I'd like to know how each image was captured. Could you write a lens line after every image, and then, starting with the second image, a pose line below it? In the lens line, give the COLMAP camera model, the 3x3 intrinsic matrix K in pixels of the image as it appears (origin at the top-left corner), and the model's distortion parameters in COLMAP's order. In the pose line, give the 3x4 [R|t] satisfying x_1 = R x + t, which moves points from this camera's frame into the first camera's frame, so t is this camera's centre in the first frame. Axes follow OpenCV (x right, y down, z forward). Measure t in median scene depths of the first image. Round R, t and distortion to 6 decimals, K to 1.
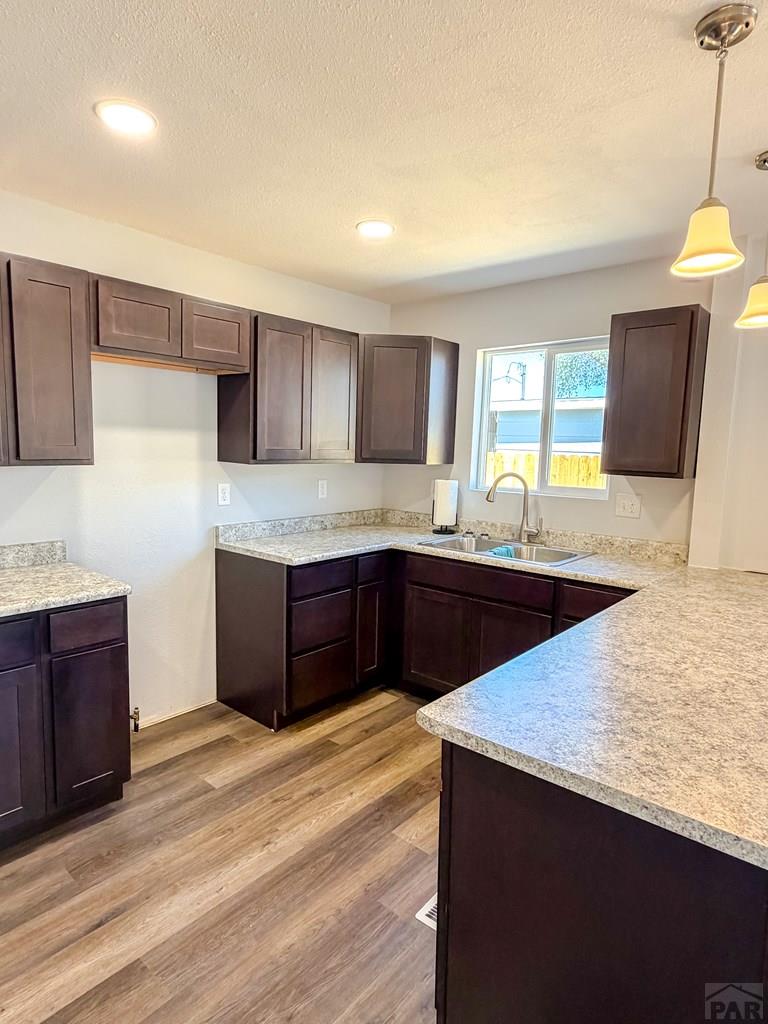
lens RADIAL K [[581.8, 0, 384.0], [0, 581.8, 512.0], [0, 0, 1]] dist [0.003912, 0.000010]
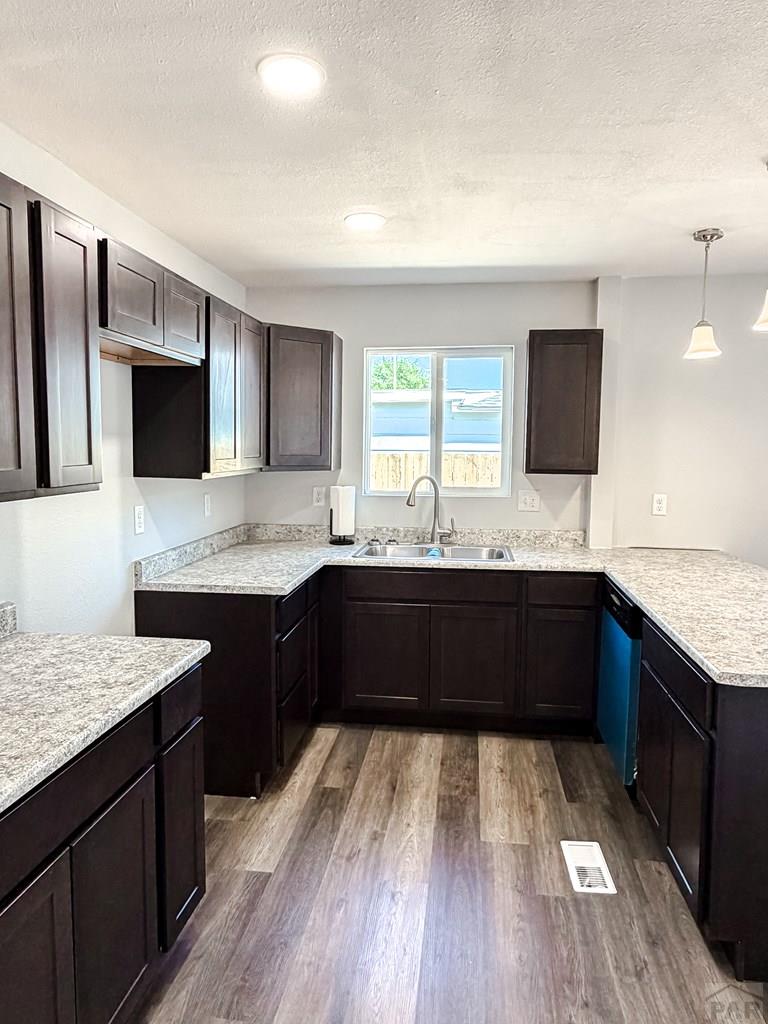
lens RADIAL K [[681.2, 0, 384.0], [0, 681.2, 512.0], [0, 0, 1]] dist [0.002557, 0.000860]
pose [[0.829939, -0.071971, 0.553192, -0.572077], [0.076761, 0.996943, 0.014542, -0.032444], [-0.552547, 0.030395, 0.832927, 0.079895]]
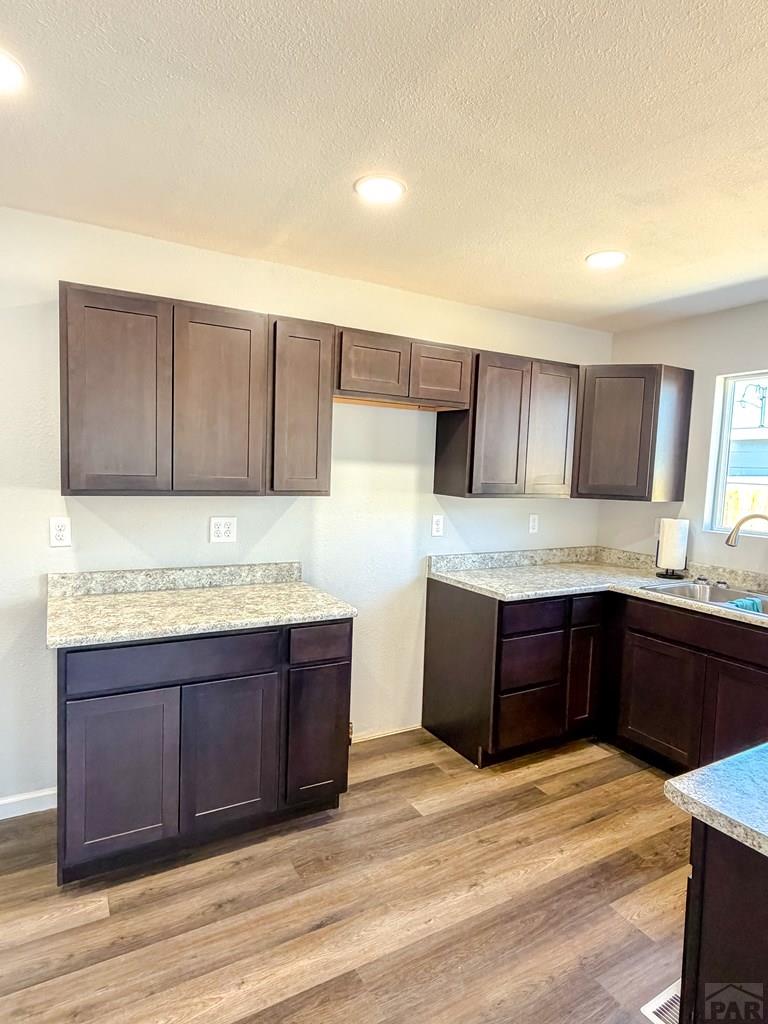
lens RADIAL K [[581.8, 0, 384.0], [0, 581.8, 512.0], [0, 0, 1]] dist [0.003912, 0.000010]
pose [[0.944733, 0.032471, -0.326229, -0.032871], [-0.048569, 0.997965, -0.041319, -0.008265], [0.324224, 0.054880, 0.944387, -0.009906]]
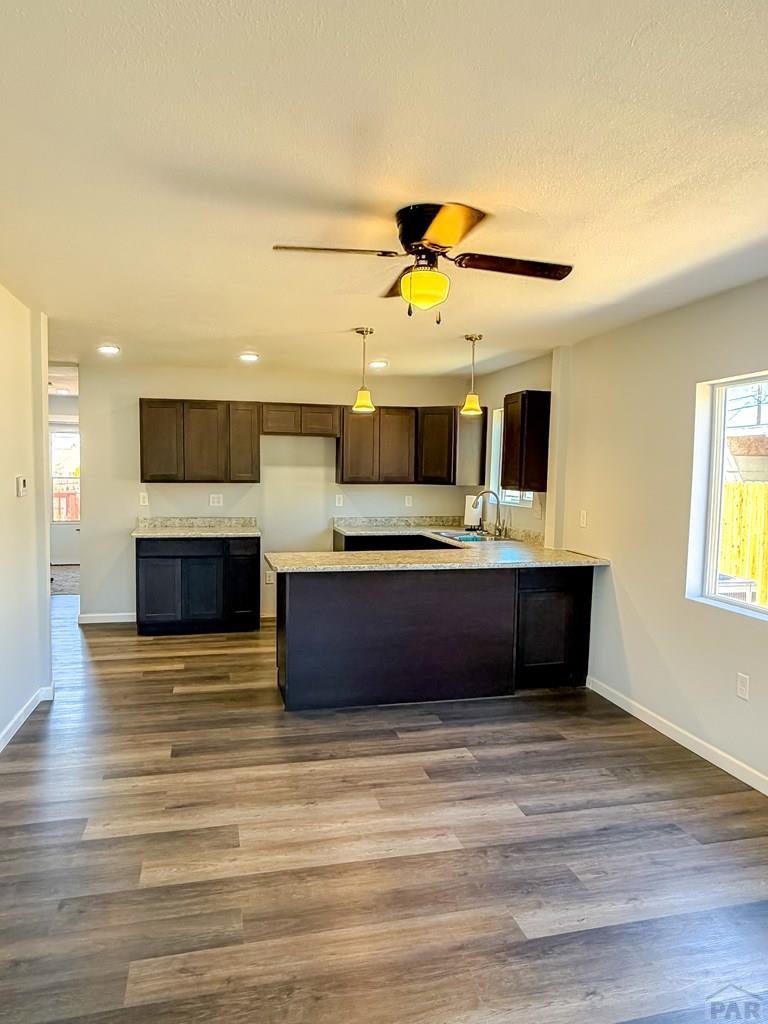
lens RADIAL K [[653.6, 0, 384.0], [0, 653.6, 512.0], [0, 0, 1]] dist [-0.000852, -0.000357]
pose [[0.818521, 0.024200, -0.573967, 1.176849], [-0.058560, 0.997423, -0.041458, 0.094951], [0.571484, 0.067546, 0.817828, -0.700492]]
